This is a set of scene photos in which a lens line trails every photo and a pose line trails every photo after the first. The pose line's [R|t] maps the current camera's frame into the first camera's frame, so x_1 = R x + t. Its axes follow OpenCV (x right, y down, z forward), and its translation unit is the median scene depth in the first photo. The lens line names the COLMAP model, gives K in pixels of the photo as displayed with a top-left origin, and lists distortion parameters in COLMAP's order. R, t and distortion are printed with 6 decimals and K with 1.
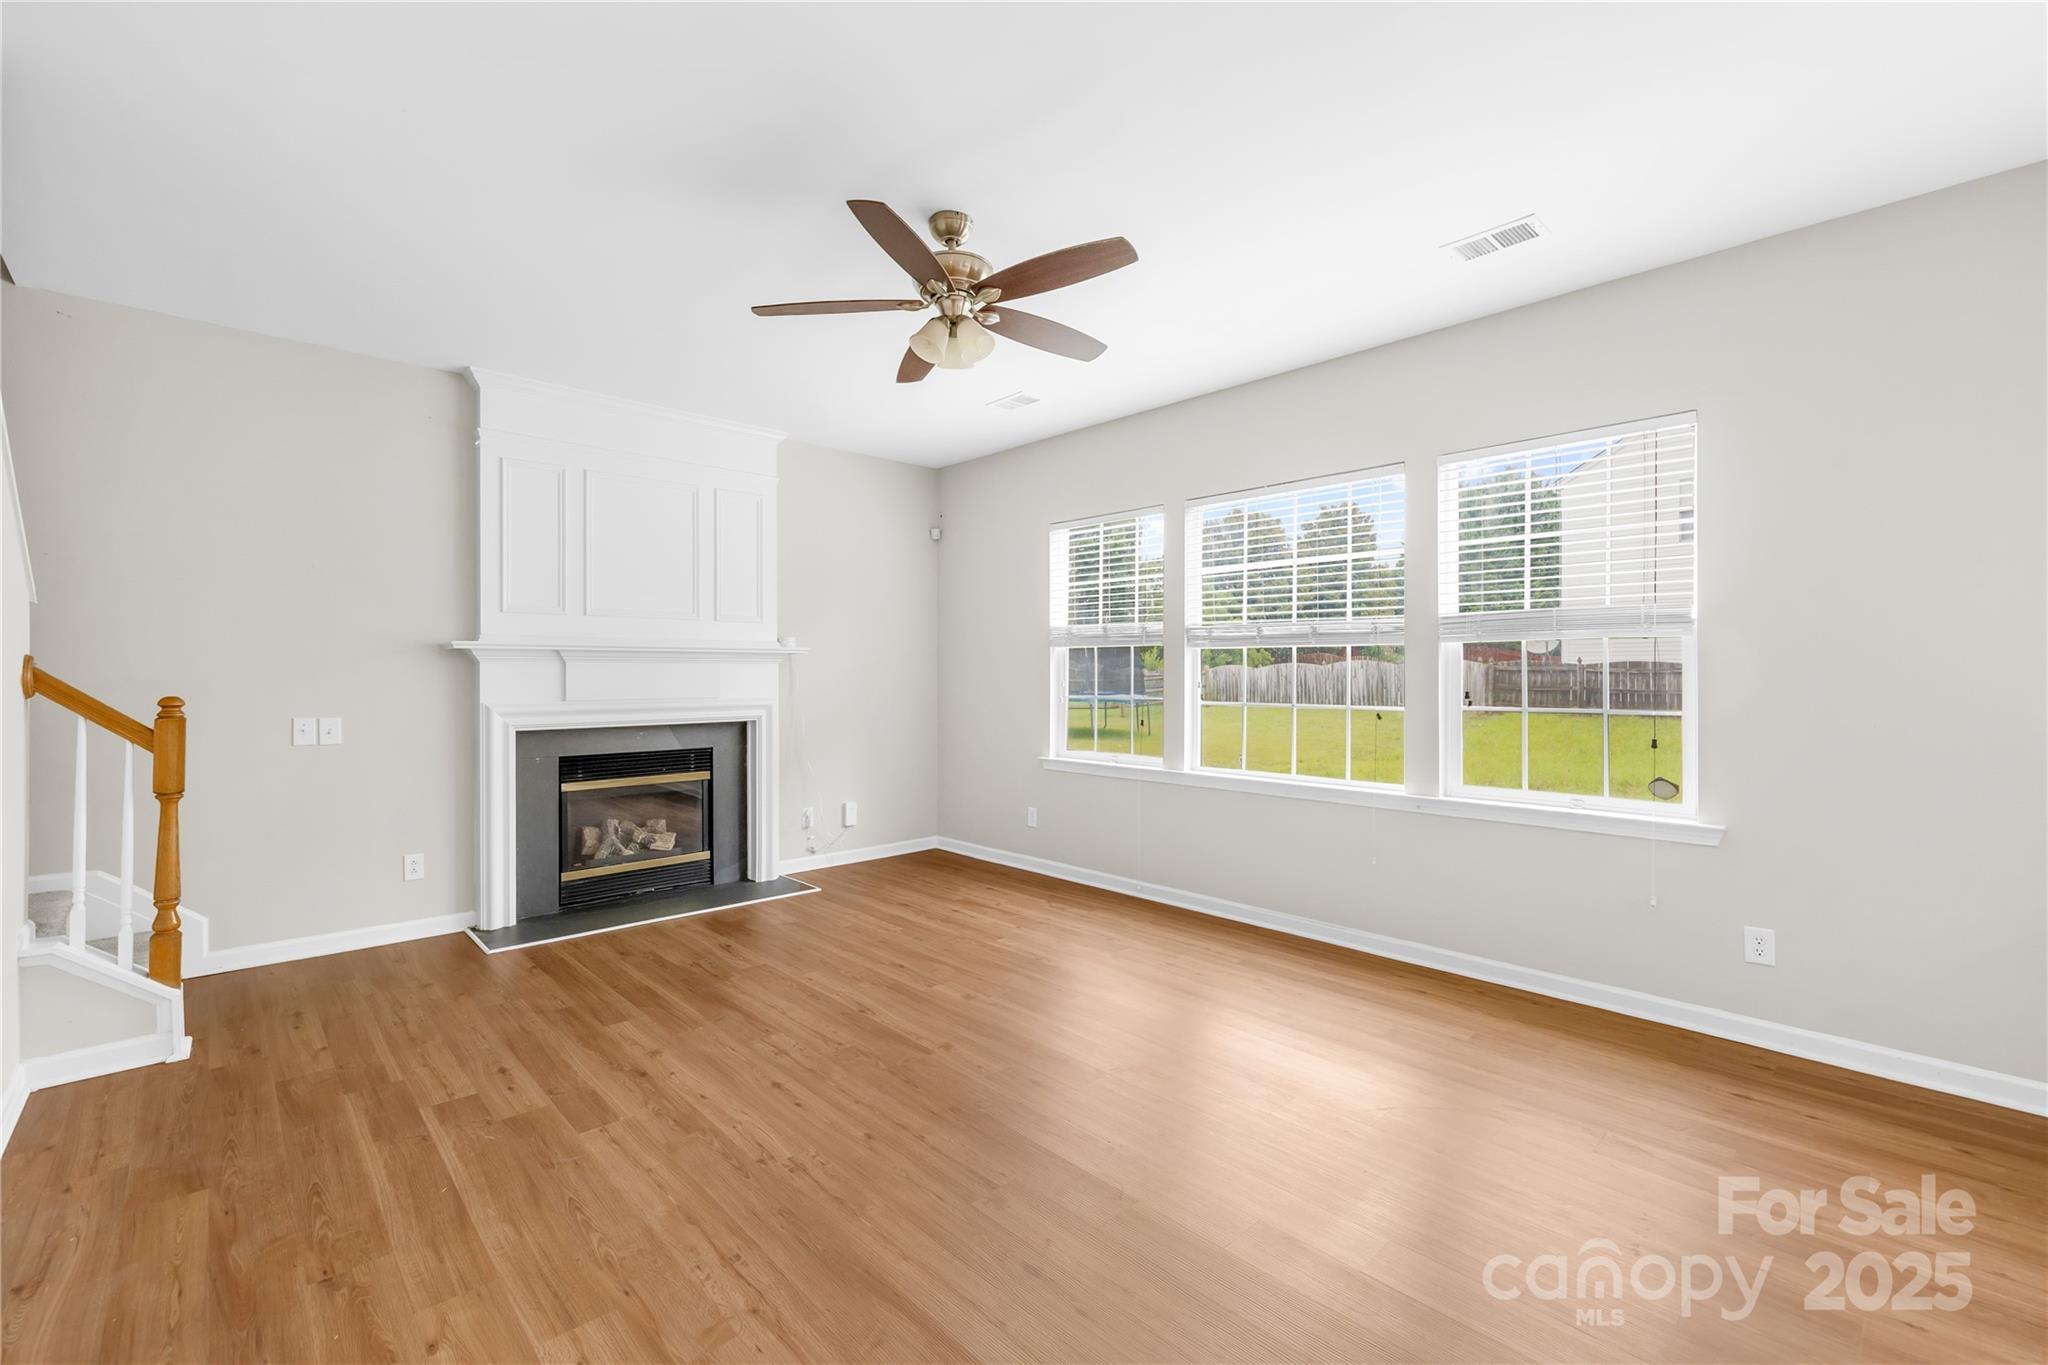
lens RADIAL K [[893.9, 0, 988.6], [0, 893.9, 679.5], [0, 0, 1]] dist [0.000954, 0.000254]
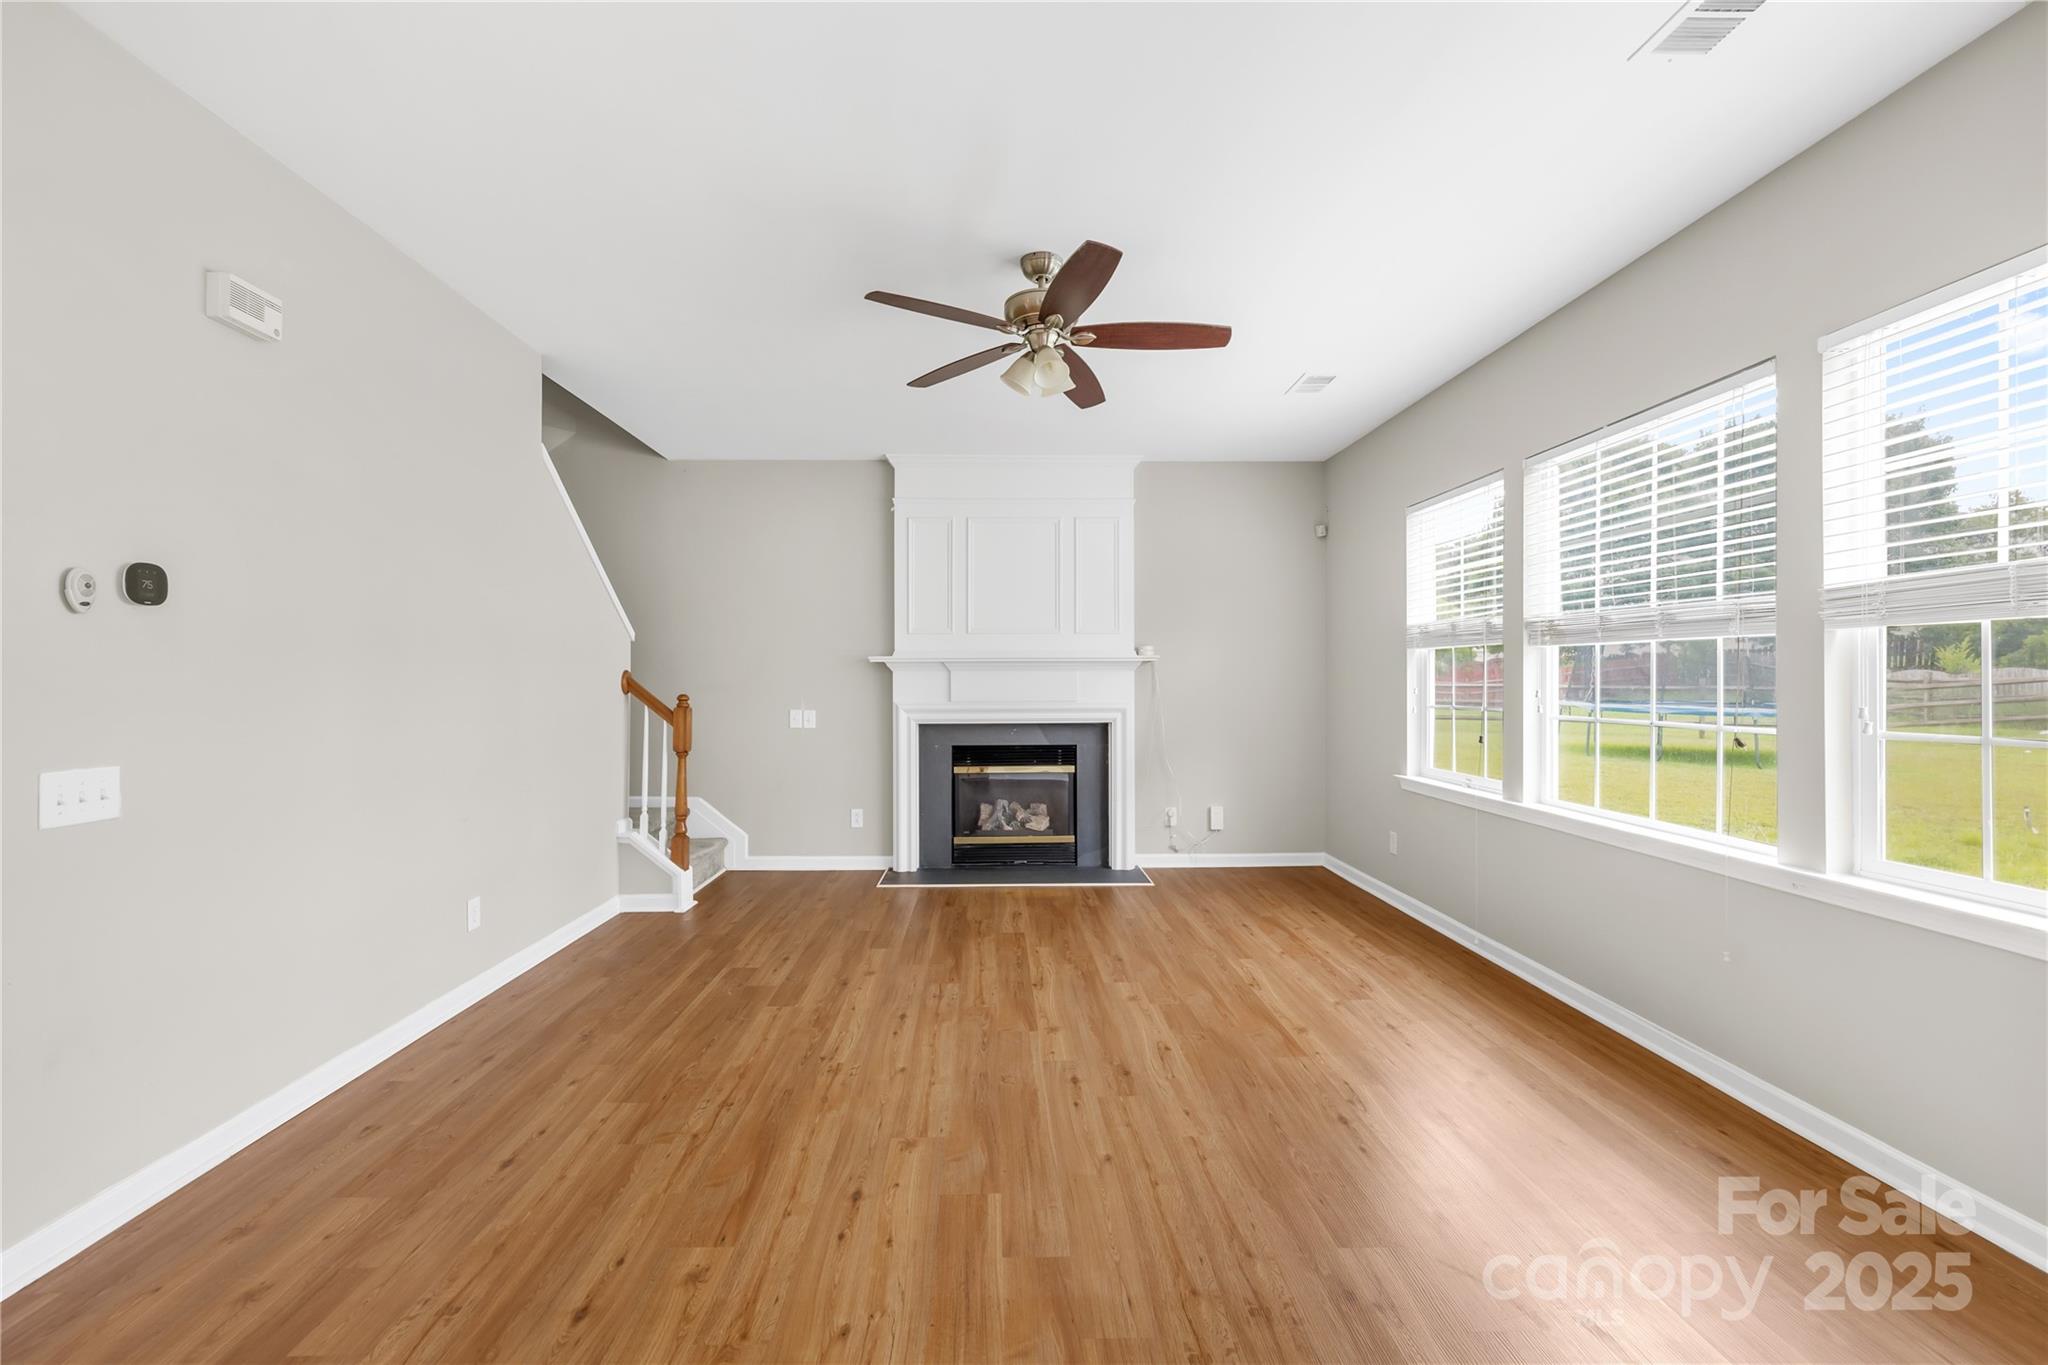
lens RADIAL K [[864.2, 0, 971.3], [0, 864.2, 673.5], [0, 0, 1]] dist [-0.000297, -0.000154]
pose [[0.740674, -0.006499, -0.671833, 0.421392], [-0.004403, 0.999885, -0.014526, 0.002566], [0.671850, 0.013717, 0.740560, 0.124822]]
